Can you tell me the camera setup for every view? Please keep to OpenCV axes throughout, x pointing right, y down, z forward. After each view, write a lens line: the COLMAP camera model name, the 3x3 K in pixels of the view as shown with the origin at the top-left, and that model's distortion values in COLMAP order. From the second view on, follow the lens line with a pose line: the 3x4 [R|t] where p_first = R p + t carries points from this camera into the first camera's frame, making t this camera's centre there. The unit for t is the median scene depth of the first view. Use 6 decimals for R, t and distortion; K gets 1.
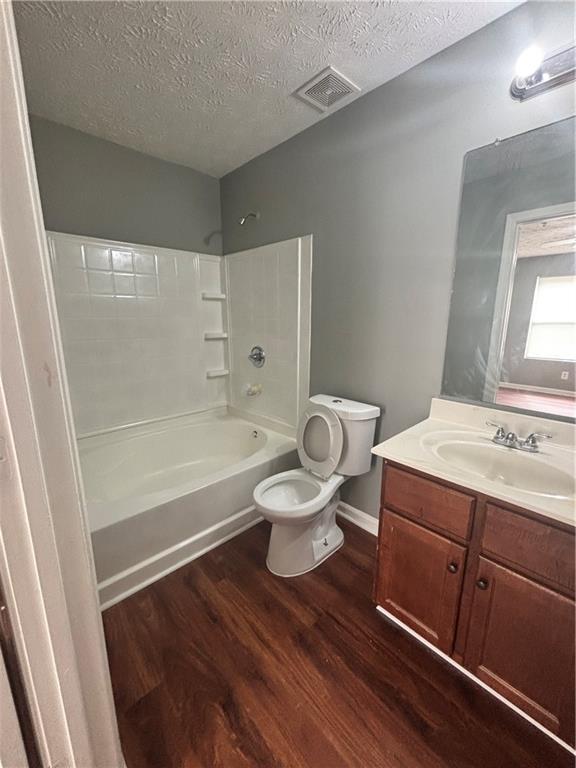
lens RADIAL K [[315.5, 0, 288.0], [0, 315.5, 384.0], [0, 0, 1]] dist [0.001852, -0.000004]
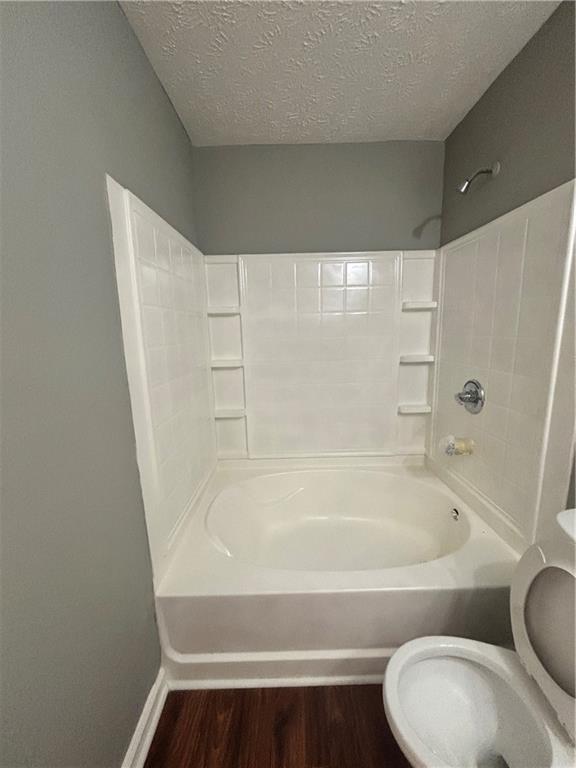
lens RADIAL K [[315.5, 0, 288.0], [0, 315.5, 384.0], [0, 0, 1]] dist [0.001852, -0.000004]
pose [[0.730982, 0.094119, -0.675875, 0.056562], [-0.111234, 0.993630, 0.018064, -0.077669], [0.673270, 0.061975, 0.736795, 0.269184]]
